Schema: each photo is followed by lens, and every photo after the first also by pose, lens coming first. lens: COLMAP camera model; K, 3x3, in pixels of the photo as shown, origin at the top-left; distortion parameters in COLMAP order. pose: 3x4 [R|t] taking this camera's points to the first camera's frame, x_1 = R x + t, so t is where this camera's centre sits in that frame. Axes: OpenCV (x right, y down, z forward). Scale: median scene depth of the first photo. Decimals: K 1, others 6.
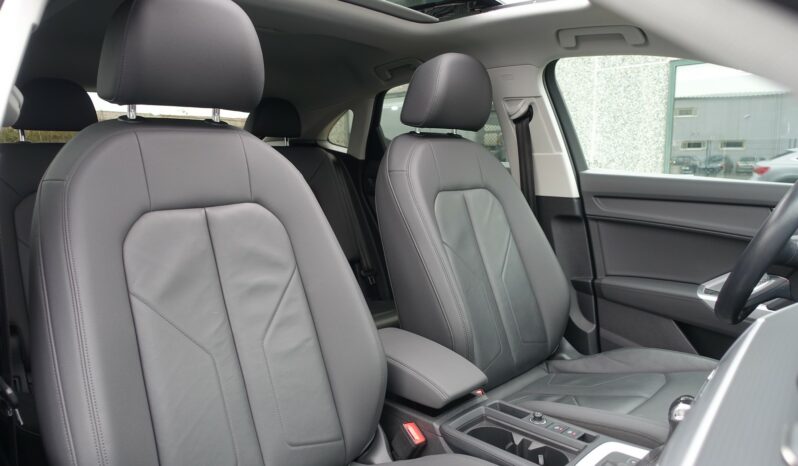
lens RADIAL K [[544.9, 0, 400.1], [0, 544.9, 235.2], [0, 0, 1]] dist [-0.005443, -0.010815]
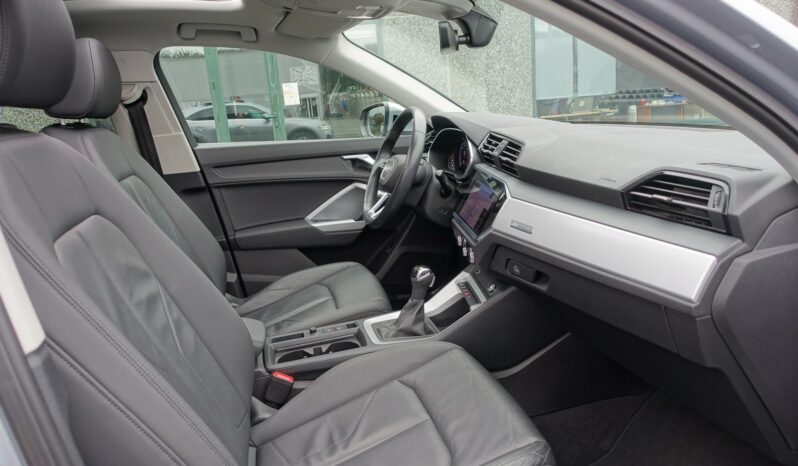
lens RADIAL K [[544.9, 0, 395.0], [0, 544.9, 233.5], [0, 0, 1]] dist [-0.005443, -0.010815]
pose [[0.503899, -0.241067, 0.829441, -0.449257], [0.198991, 0.966834, 0.160109, -0.044123], [-0.840529, 0.084373, 0.535157, 0.064289]]
